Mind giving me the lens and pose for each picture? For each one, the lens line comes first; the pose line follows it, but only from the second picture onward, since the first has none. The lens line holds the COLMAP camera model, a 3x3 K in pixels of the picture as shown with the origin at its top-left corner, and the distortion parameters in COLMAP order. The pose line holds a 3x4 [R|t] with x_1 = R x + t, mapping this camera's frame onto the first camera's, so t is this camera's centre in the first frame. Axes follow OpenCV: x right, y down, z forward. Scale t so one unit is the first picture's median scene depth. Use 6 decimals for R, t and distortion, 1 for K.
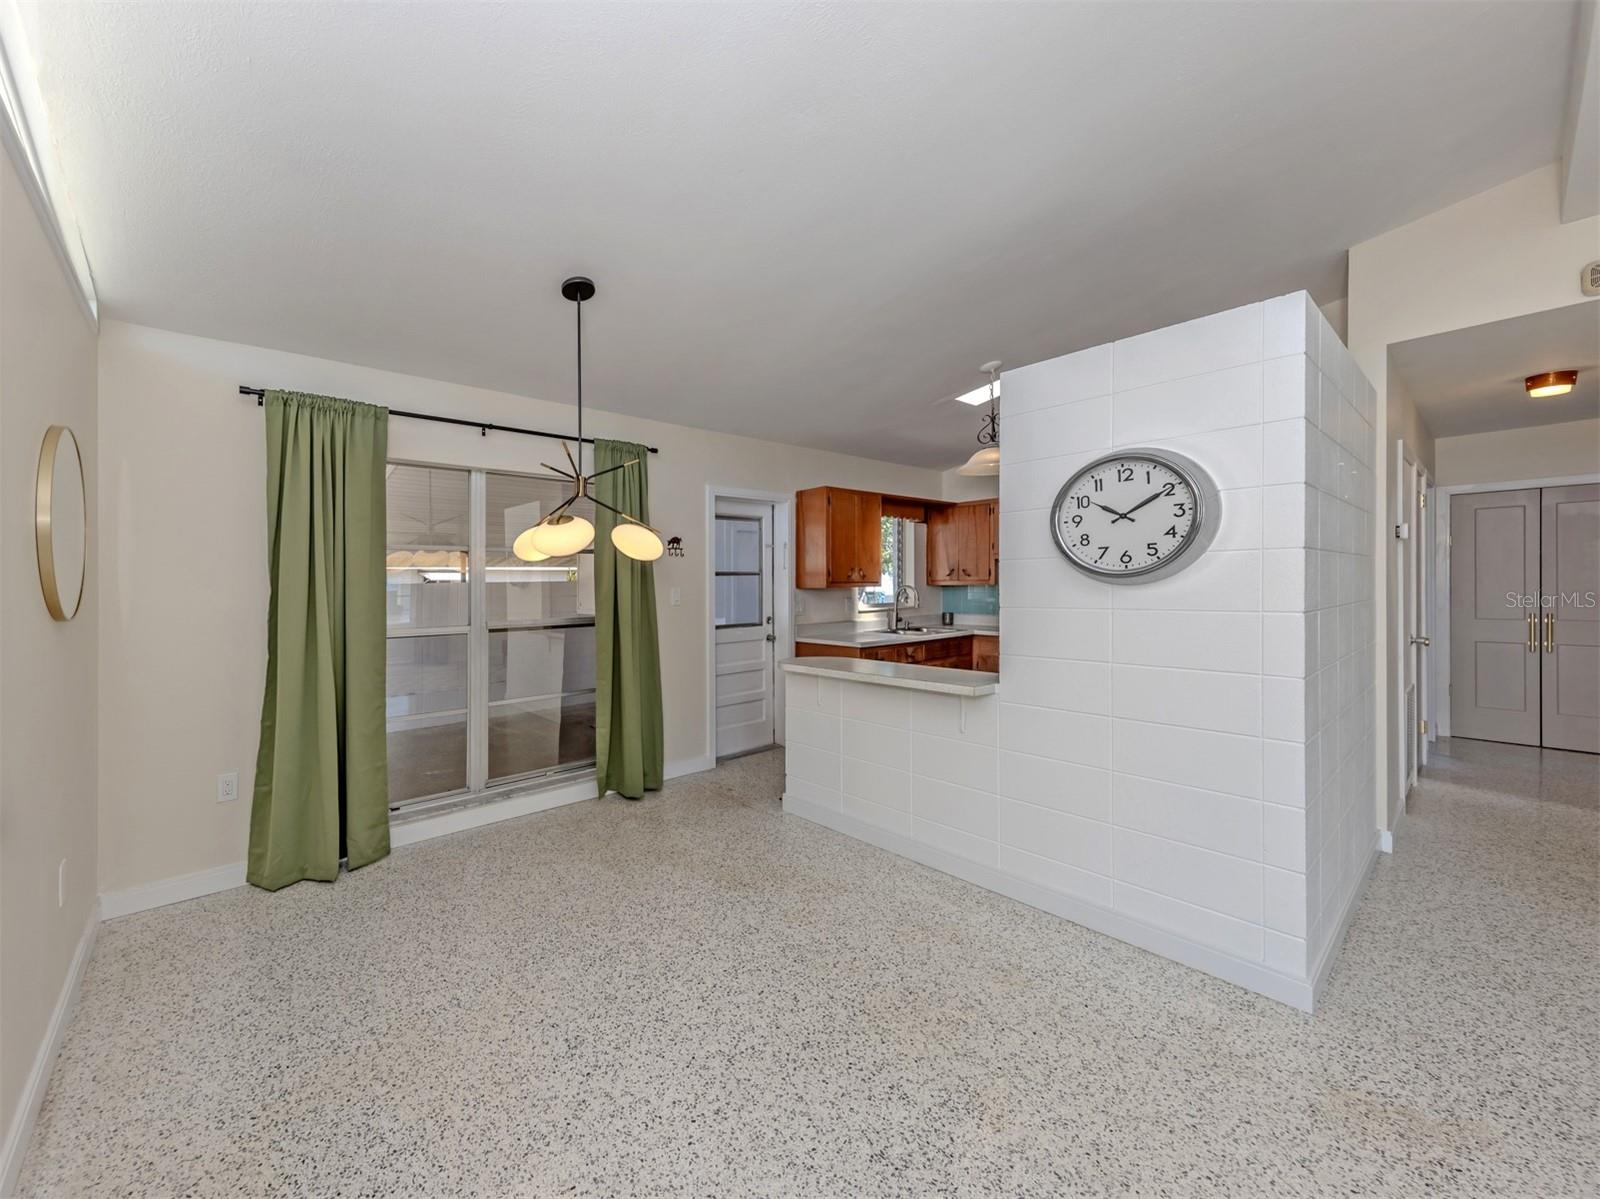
lens RADIAL K [[596.7, 0, 726.5], [0, 596.7, 570.5], [0, 0, 1]] dist [0.012633, -0.001685]
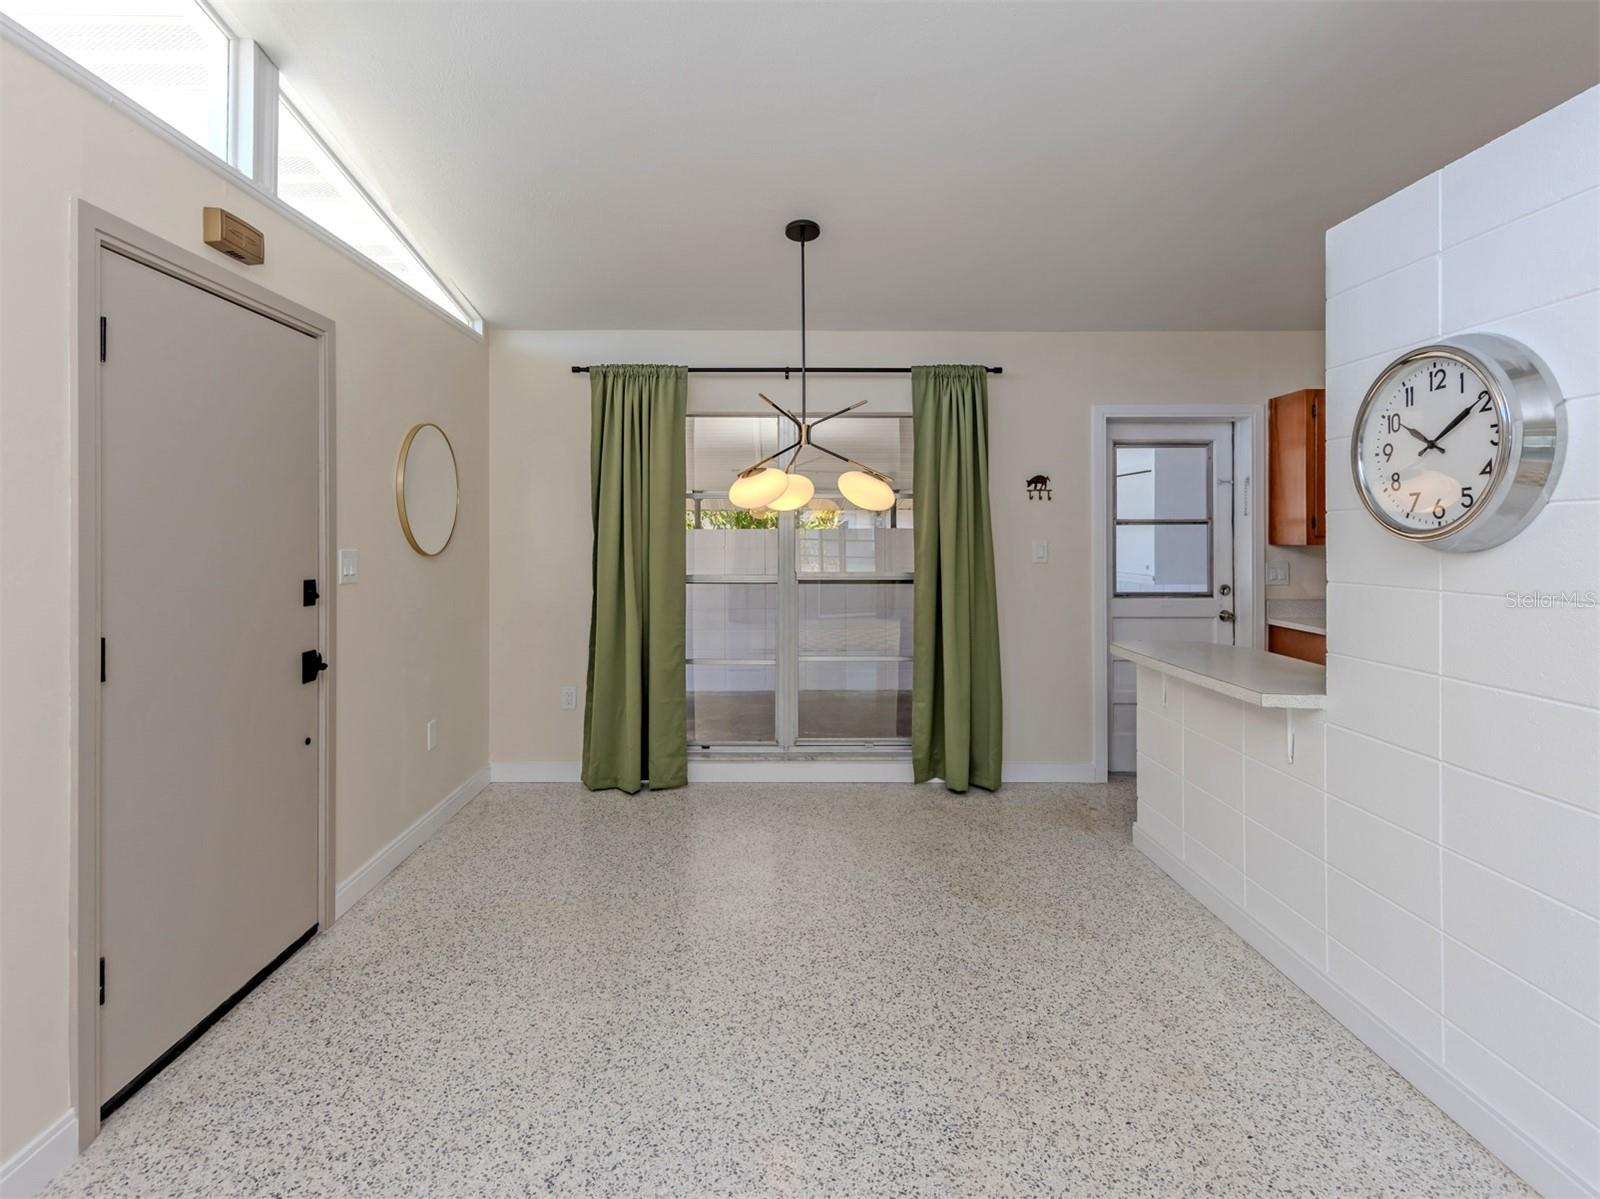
lens RADIAL K [[780.6, 0, 803.1], [0, 780.6, 510.9], [0, 0, 1]] dist [0.010848, 0.000196]
pose [[0.833407, -0.000189, -0.552660, 0.417671], [-0.001443, 0.999996, -0.002518, -0.012599], [0.552658, 0.002895, 0.833403, -0.049556]]
